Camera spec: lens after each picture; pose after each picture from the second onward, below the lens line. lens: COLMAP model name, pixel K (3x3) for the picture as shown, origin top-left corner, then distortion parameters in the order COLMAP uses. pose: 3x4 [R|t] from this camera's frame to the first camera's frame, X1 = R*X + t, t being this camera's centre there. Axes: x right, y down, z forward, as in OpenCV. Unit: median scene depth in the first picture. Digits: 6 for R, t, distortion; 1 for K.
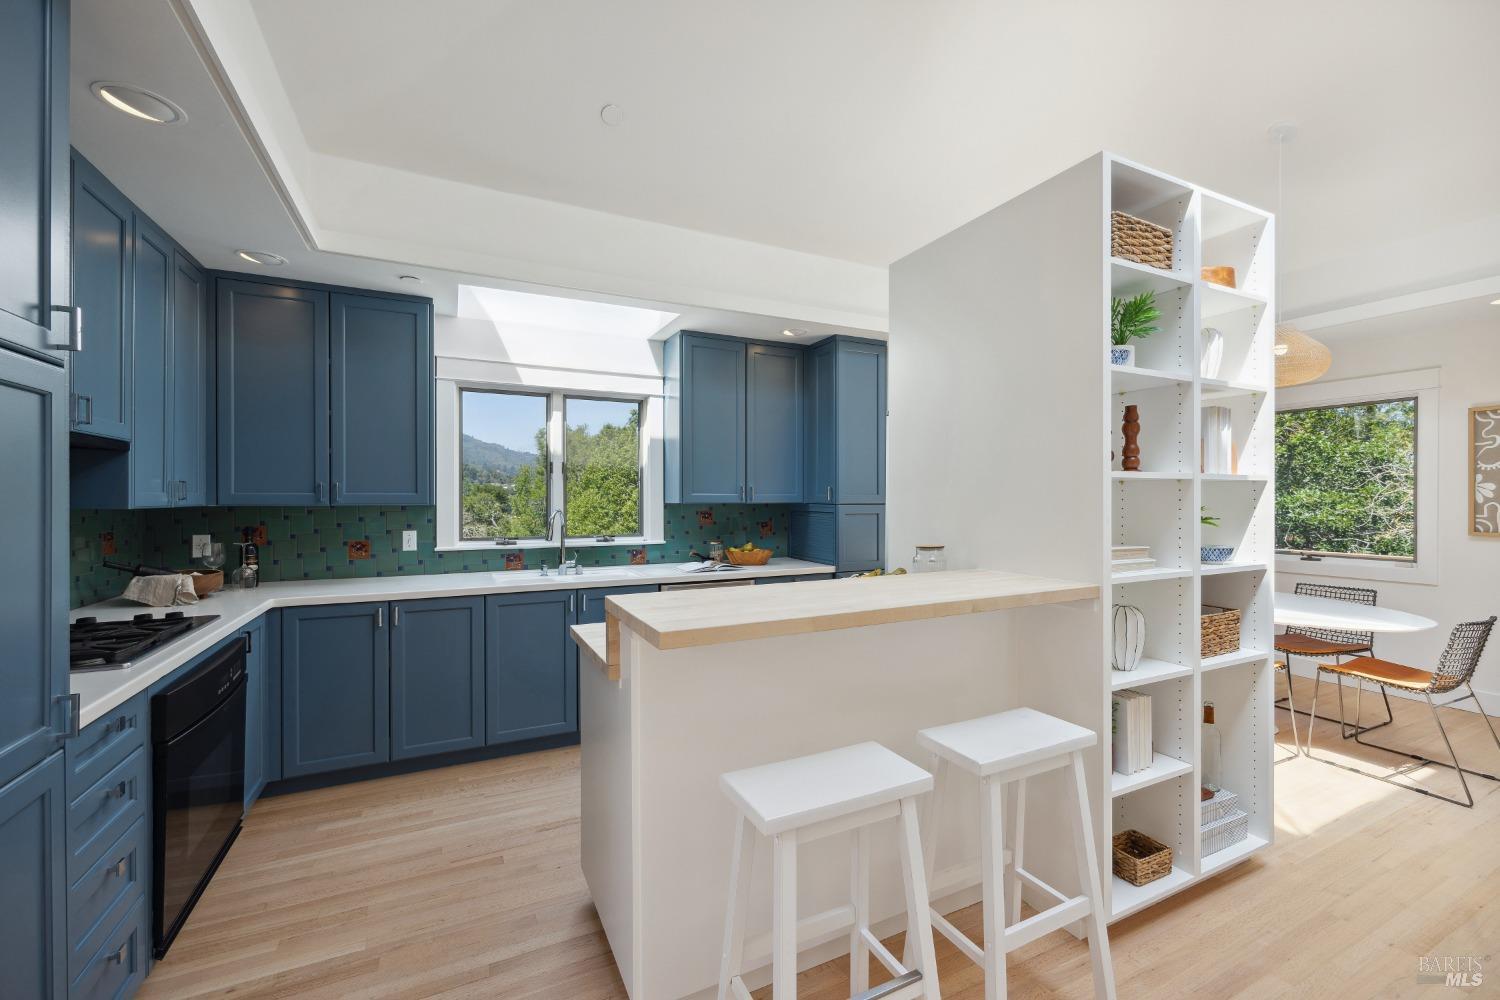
lens RADIAL K [[609.3, 0, 749.2], [0, 609.3, 498.9], [0, 0, 1]] dist [0.002296, -0.000926]
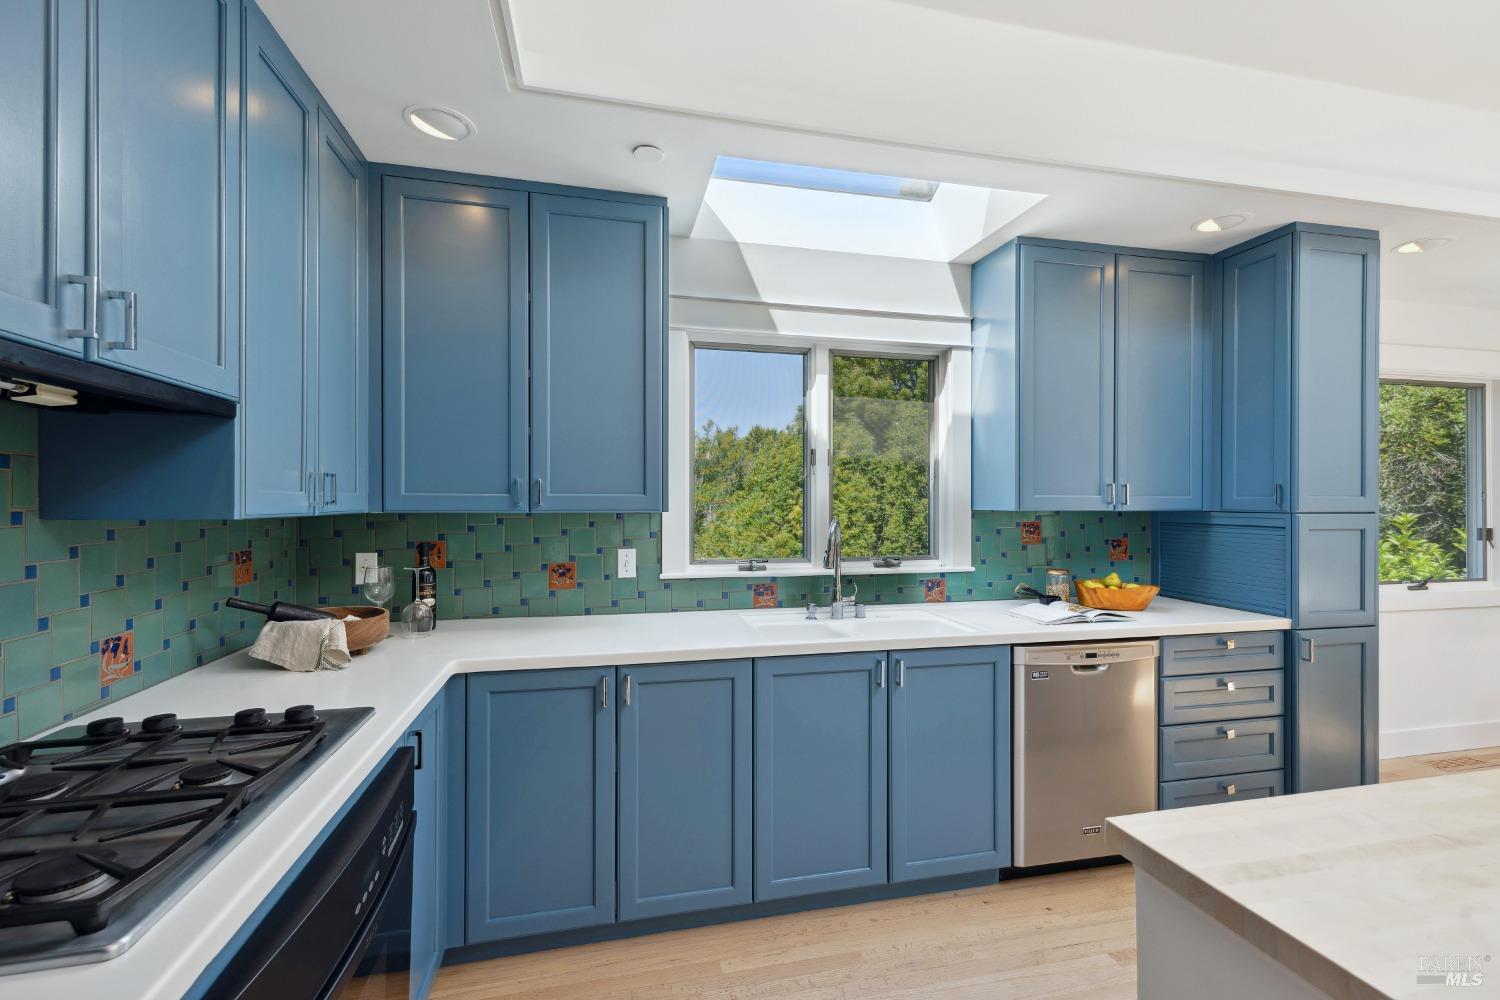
lens RADIAL K [[609.3, 0, 746.8], [0, 609.3, 502.2], [0, 0, 1]] dist [0.002296, -0.000926]
pose [[0.977667, 0.000744, -0.210159, -0.274937], [-0.001367, 0.999995, -0.002816, 0.000841], [0.210156, 0.003040, 0.977663, 0.347628]]
